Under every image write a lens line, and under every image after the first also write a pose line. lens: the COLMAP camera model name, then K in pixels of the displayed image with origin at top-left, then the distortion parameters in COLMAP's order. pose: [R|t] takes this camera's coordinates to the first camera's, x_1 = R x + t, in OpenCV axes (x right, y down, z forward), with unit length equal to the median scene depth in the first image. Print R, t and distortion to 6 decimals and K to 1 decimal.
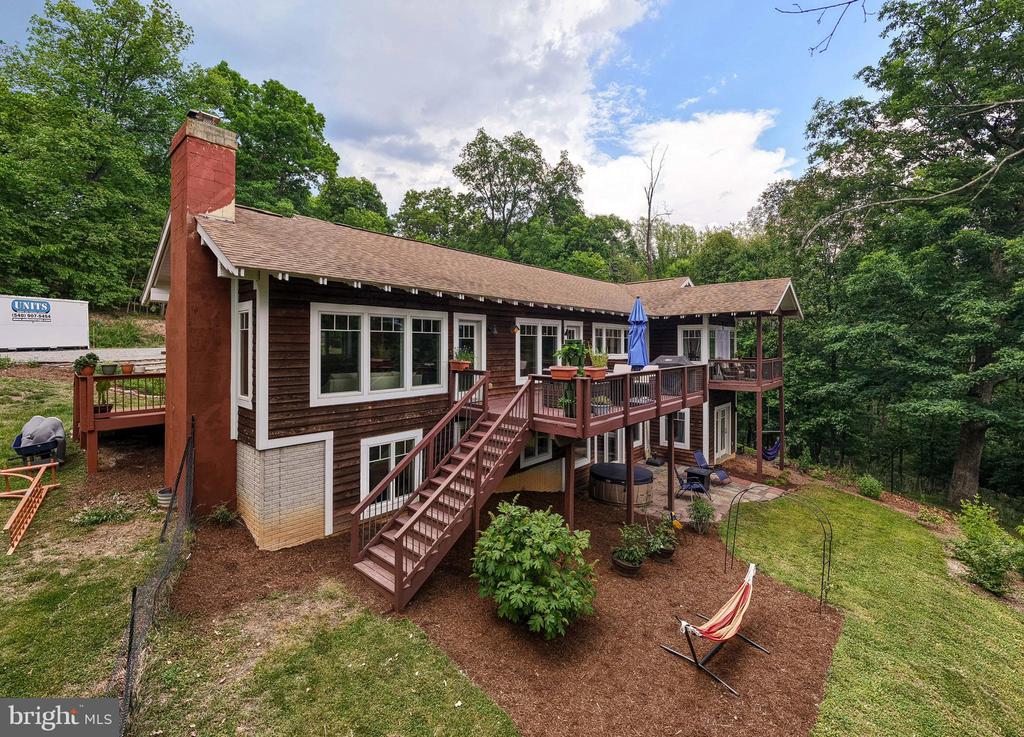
lens RADIAL K [[444.3, 0, 515.1], [0, 444.3, 349.1], [0, 0, 1]] dist [0.012780, -0.000587]
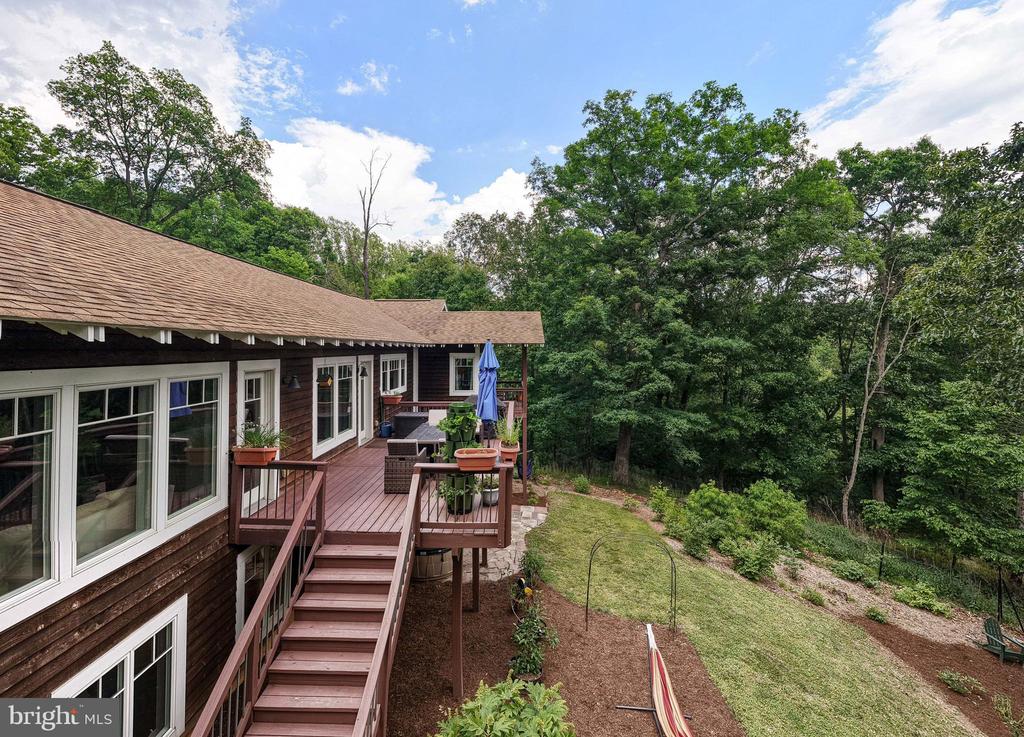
lens RADIAL K [[444.3, 0, 515.1], [0, 444.3, 349.1], [0, 0, 1]] dist [0.012780, -0.000587]
pose [[0.753096, 0.001229, 0.657910, -0.152964], [0.002965, 0.999982, -0.005263, -0.058131], [-0.657904, 0.005914, 0.753079, 0.205314]]
